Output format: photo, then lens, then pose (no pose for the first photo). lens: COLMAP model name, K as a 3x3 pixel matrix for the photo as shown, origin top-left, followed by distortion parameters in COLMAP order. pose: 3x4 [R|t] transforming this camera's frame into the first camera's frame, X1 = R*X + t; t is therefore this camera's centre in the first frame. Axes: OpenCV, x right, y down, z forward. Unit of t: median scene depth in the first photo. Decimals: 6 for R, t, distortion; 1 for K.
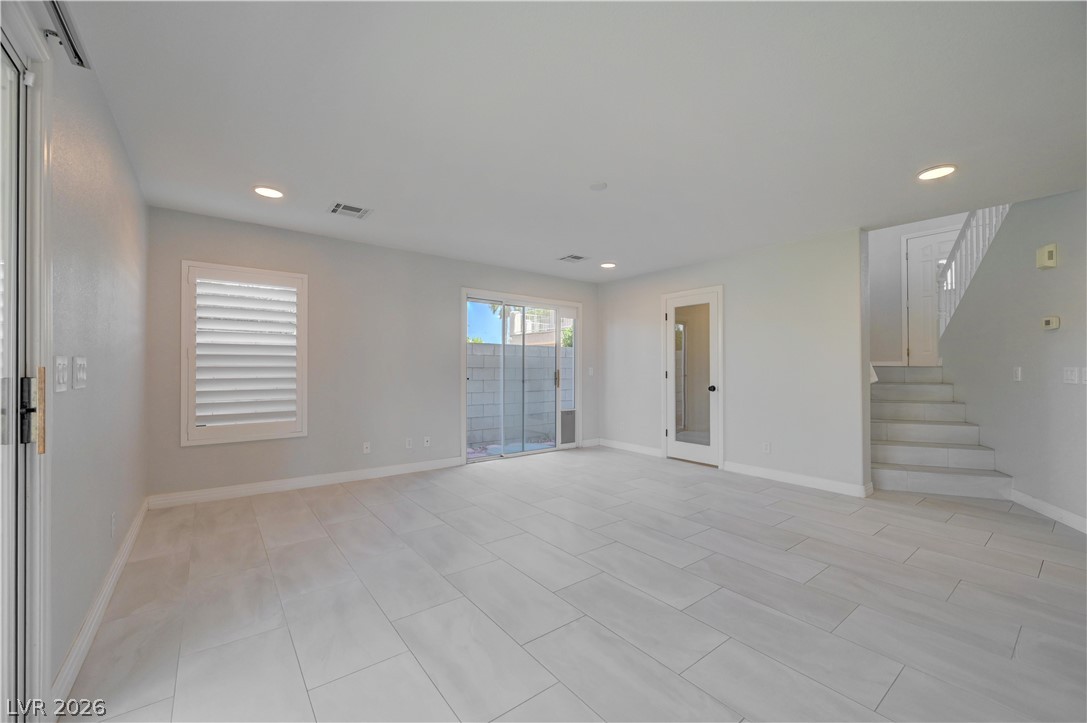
lens RADIAL K [[432.7, 0, 543.6], [0, 432.7, 366.9], [0, 0, 1]] dist [-0.001323, 0.001096]
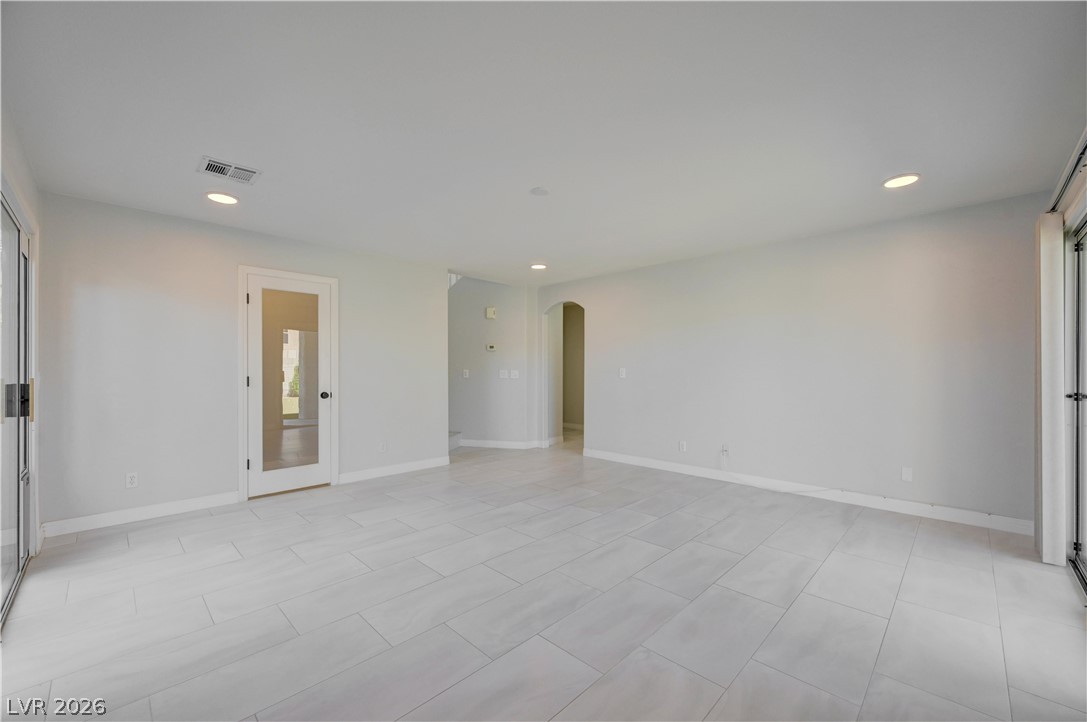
lens RADIAL K [[432.7, 0, 546.5], [0, 432.7, 364.9], [0, 0, 1]] dist [-0.001323, 0.001096]
pose [[-0.139035, 0.004772, 0.990276, -0.799135], [-0.004789, 0.999973, -0.005491, -0.012226], [-0.990276, -0.005506, -0.139008, 1.036017]]
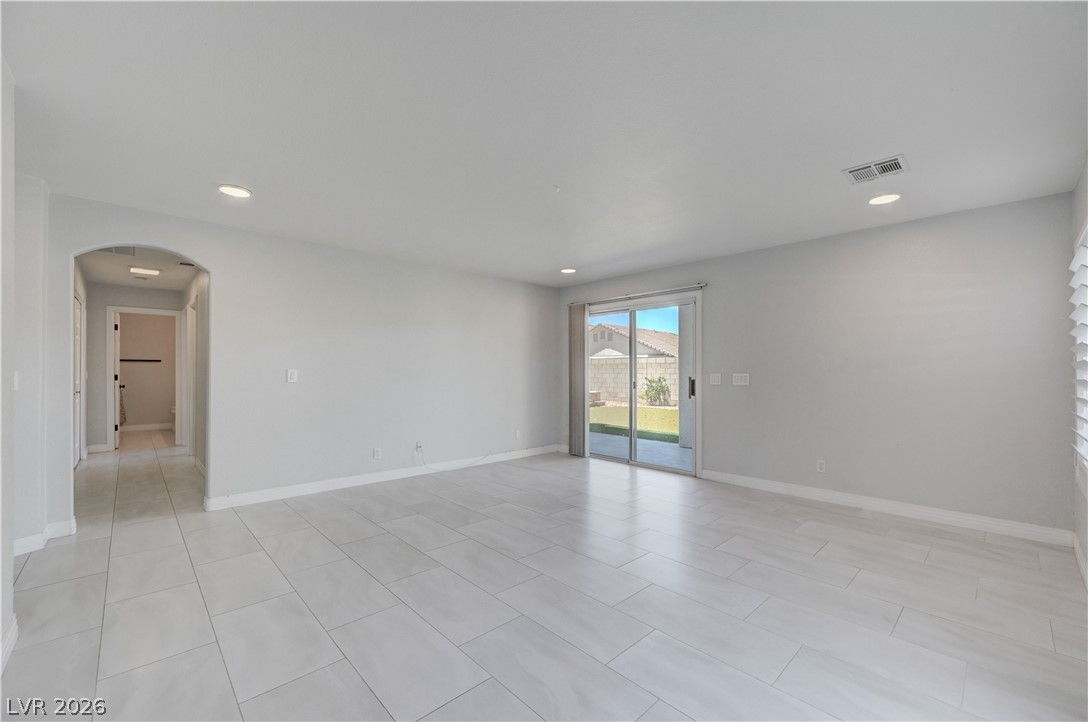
lens RADIAL K [[433.1, 0, 545.0], [0, 433.1, 369.3], [0, 0, 1]] dist [-0.001323, 0.001096]
pose [[-0.994726, -0.012629, -0.101787, 0.219432], [-0.011514, 0.999867, -0.011533, -0.003488], [0.101919, -0.010301, -0.994739, 1.813909]]
